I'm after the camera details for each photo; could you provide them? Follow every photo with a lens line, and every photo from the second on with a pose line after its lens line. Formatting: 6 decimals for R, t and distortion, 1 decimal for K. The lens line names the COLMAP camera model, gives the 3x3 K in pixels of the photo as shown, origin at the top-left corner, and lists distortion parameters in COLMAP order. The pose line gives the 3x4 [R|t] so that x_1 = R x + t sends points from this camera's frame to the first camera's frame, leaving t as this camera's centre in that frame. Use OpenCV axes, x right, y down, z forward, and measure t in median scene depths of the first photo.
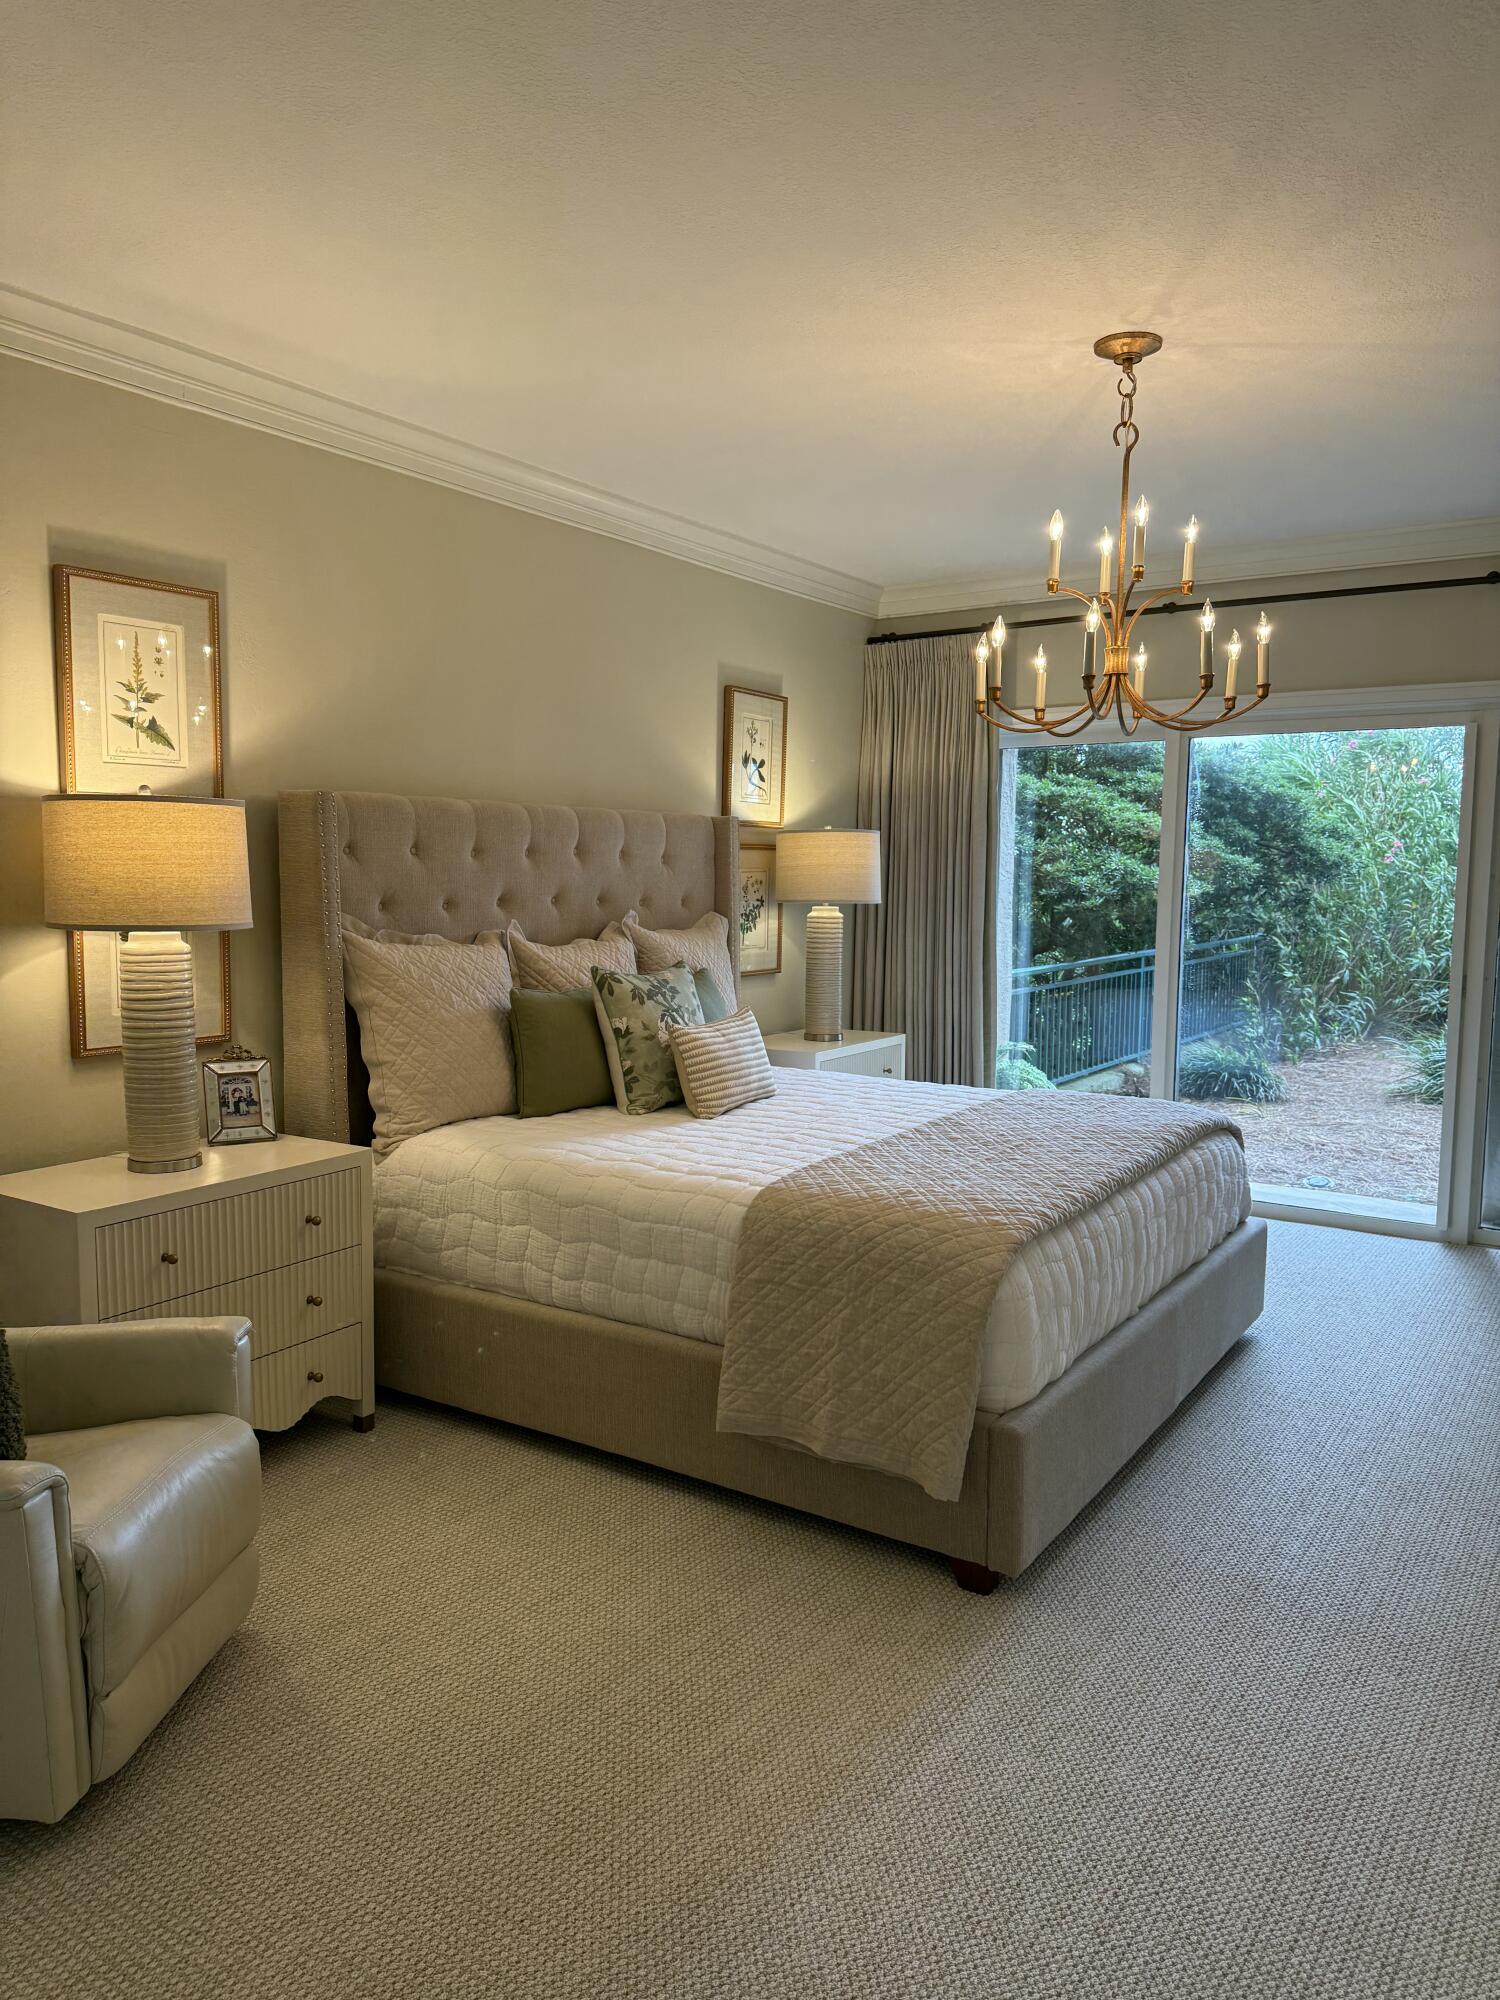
lens RADIAL K [[1413.2, 0, 730.8], [0, 1413.2, 1005.4], [0, 0, 1]] dist [0.020297, -0.006555]
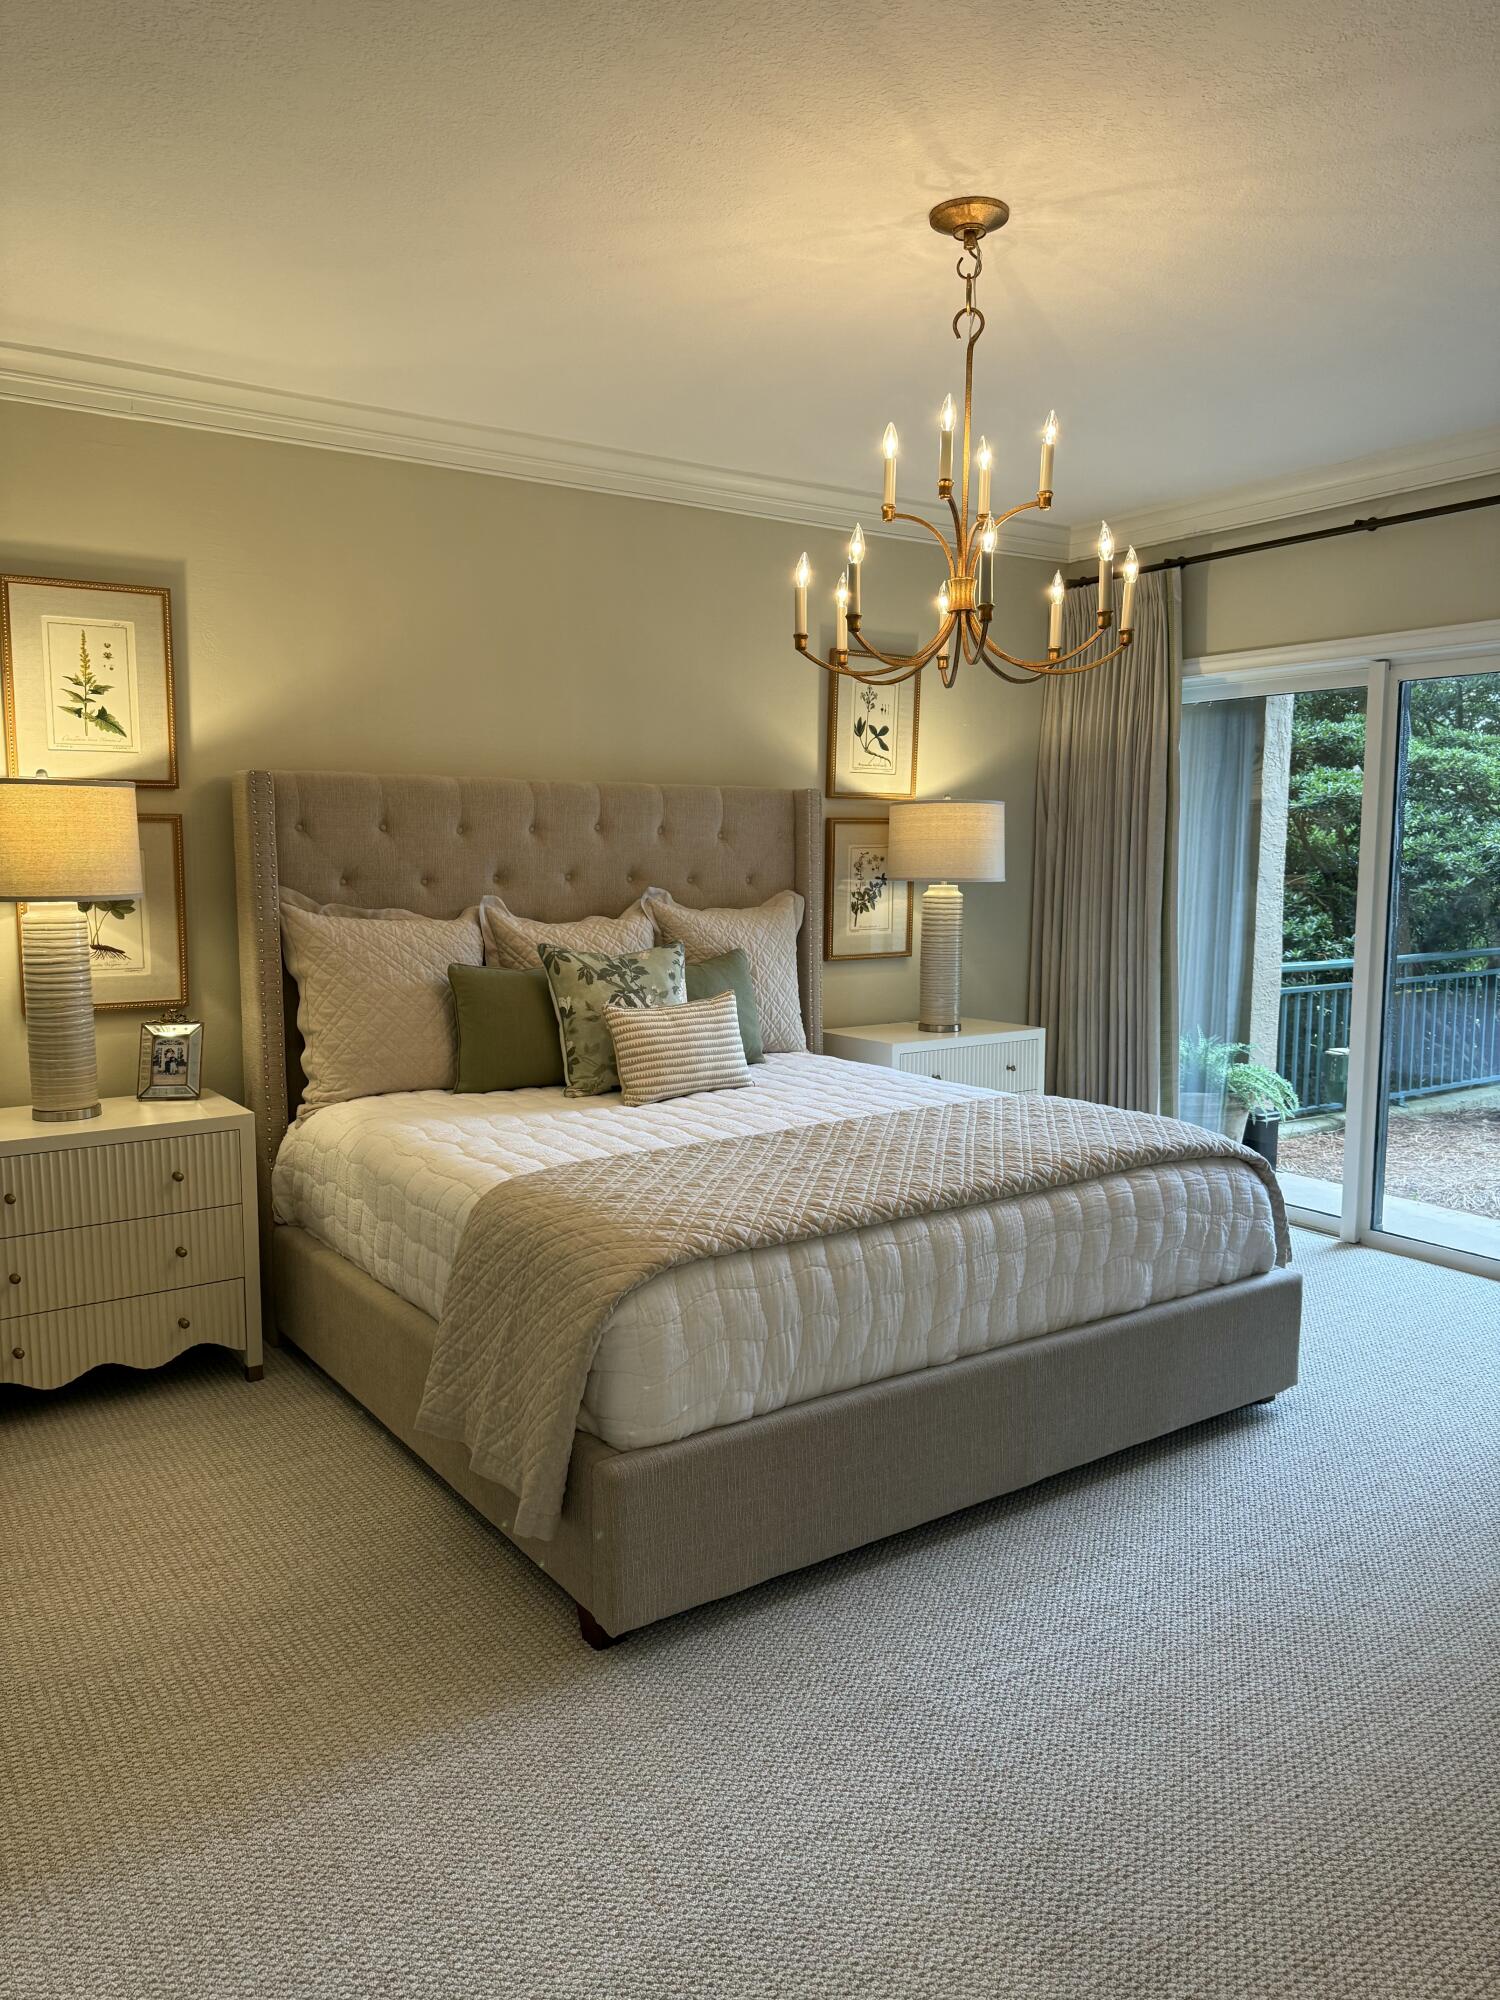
lens RADIAL K [[1413.2, 0, 745.9], [0, 1413.2, 1003.5], [0, 0, 1]] dist [0.020297, -0.006555]
pose [[0.929306, 0.036051, -0.367547, 0.431008], [-0.031349, 0.999332, 0.018757, -0.009731], [0.367978, -0.005909, 0.929816, 0.149271]]
